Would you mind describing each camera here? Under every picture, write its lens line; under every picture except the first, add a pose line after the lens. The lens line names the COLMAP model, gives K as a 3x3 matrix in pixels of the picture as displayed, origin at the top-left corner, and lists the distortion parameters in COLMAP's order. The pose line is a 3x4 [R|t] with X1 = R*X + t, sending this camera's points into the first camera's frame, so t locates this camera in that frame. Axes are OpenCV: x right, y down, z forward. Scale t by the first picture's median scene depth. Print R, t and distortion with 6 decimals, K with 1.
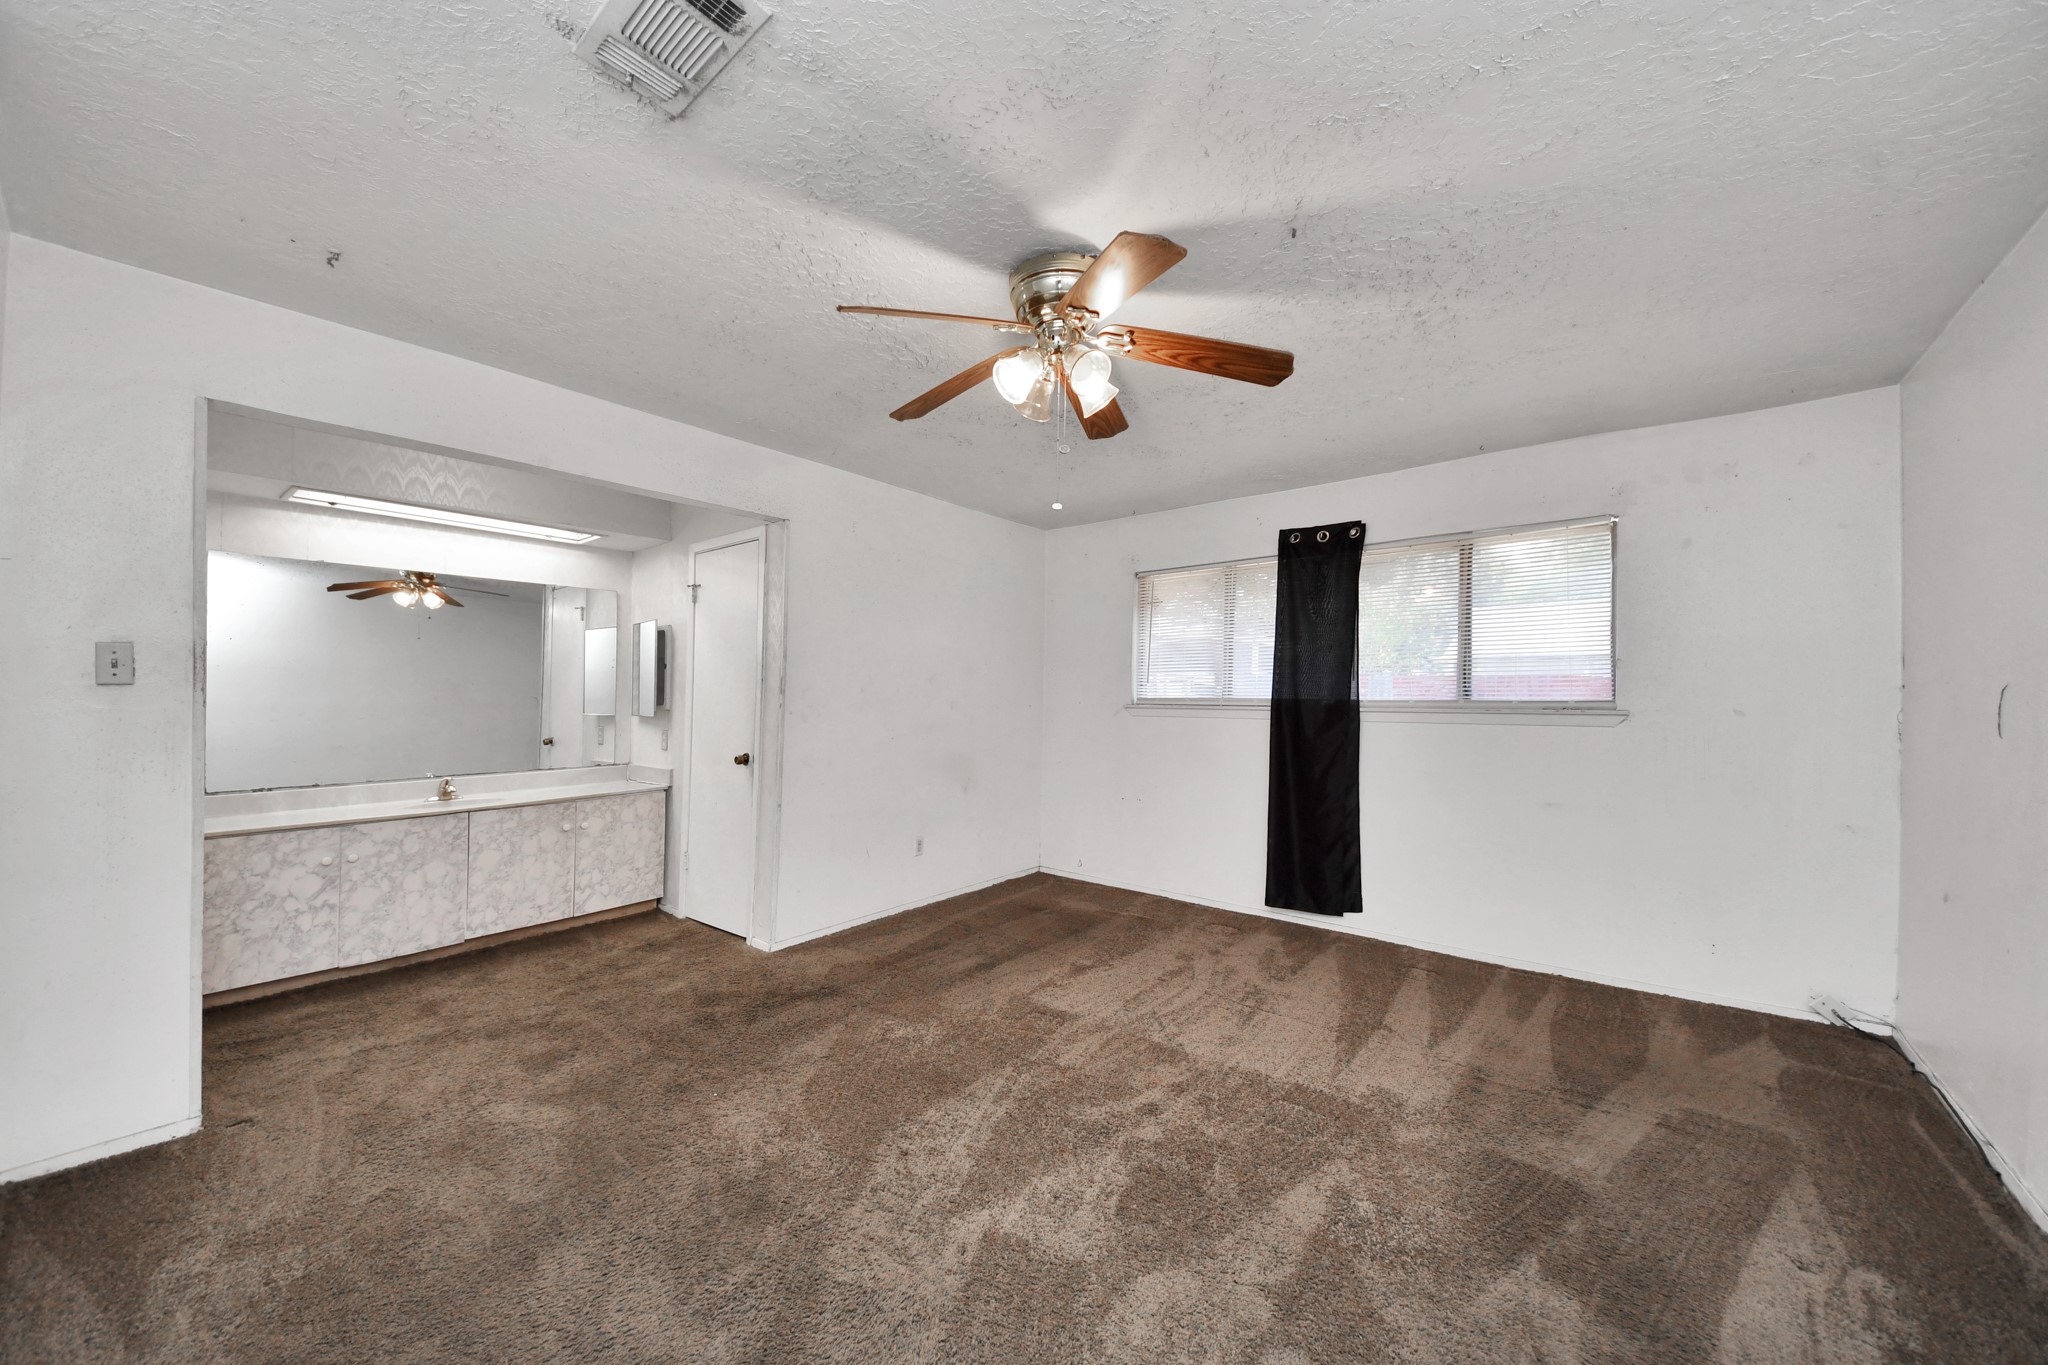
lens RADIAL K [[725.4, 0, 1013.9], [0, 725.4, 700.9], [0, 0, 1]] dist [0.047653, -0.026897]
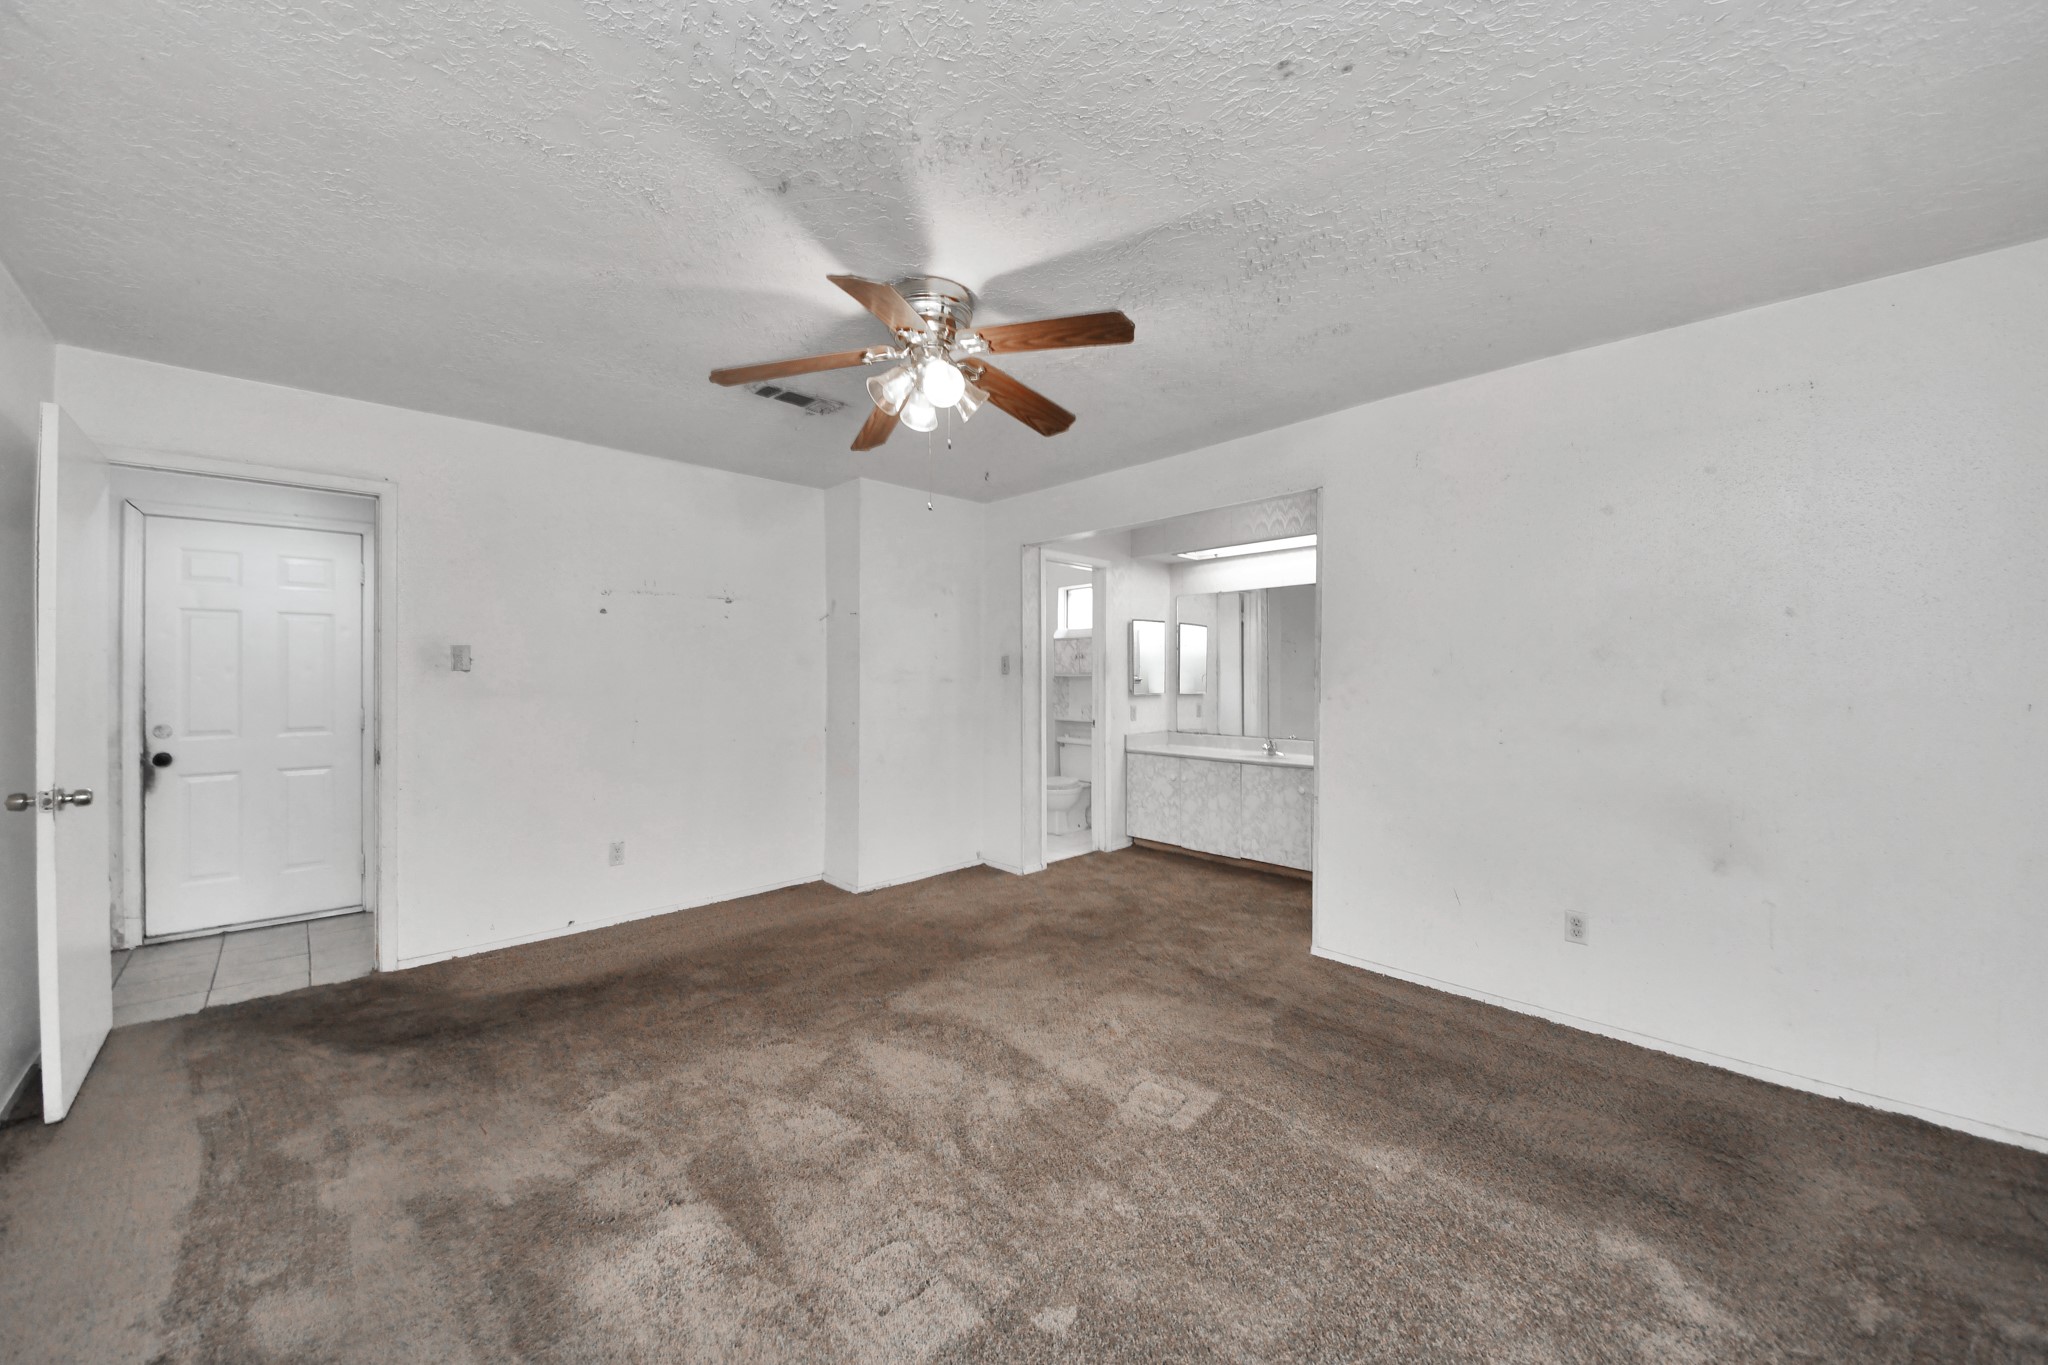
lens RADIAL K [[731.5, 0, 1004.6], [0, 731.5, 674.1], [0, 0, 1]] dist [0.012184, -0.000108]
pose [[-0.123612, -0.000166, -0.992331, 0.687511], [-0.002574, 0.999997, 0.000153, -0.013909], [0.992327, 0.002573, -0.123612, 0.763643]]
